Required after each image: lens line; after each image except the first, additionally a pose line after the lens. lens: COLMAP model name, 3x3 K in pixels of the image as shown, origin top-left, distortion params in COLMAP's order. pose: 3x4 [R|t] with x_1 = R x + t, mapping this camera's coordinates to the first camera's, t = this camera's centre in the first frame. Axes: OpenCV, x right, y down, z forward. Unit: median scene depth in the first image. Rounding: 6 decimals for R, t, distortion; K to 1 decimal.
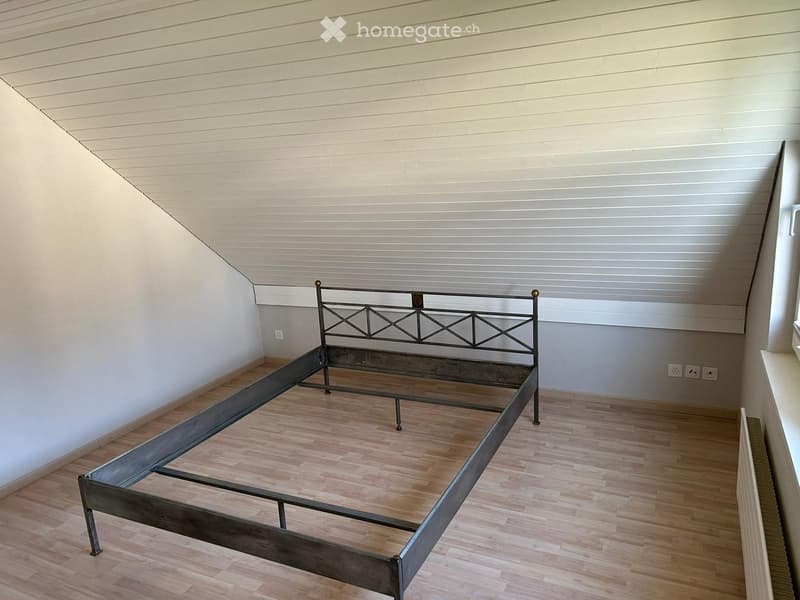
lens RADIAL K [[609.6, 0, 394.5], [0, 609.6, 299.5], [0, 0, 1]] dist [0.061232, -0.006139]
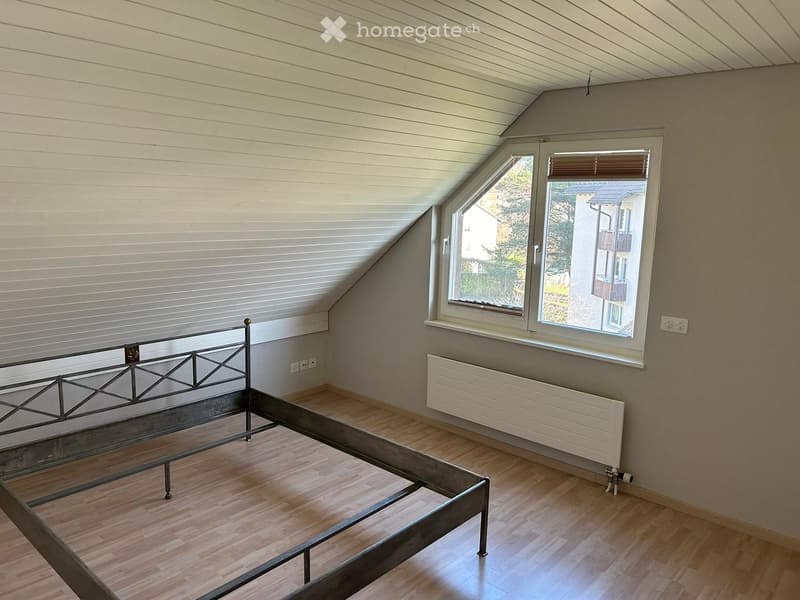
lens RADIAL K [[609.6, 0, 392.5], [0, 609.6, 299.0], [0, 0, 1]] dist [0.061232, -0.006139]
pose [[0.272237, -0.088939, 0.958111, -0.733088], [0.189389, 0.981195, 0.037268, -0.040111], [-0.943408, 0.171310, 0.283961, 0.395490]]
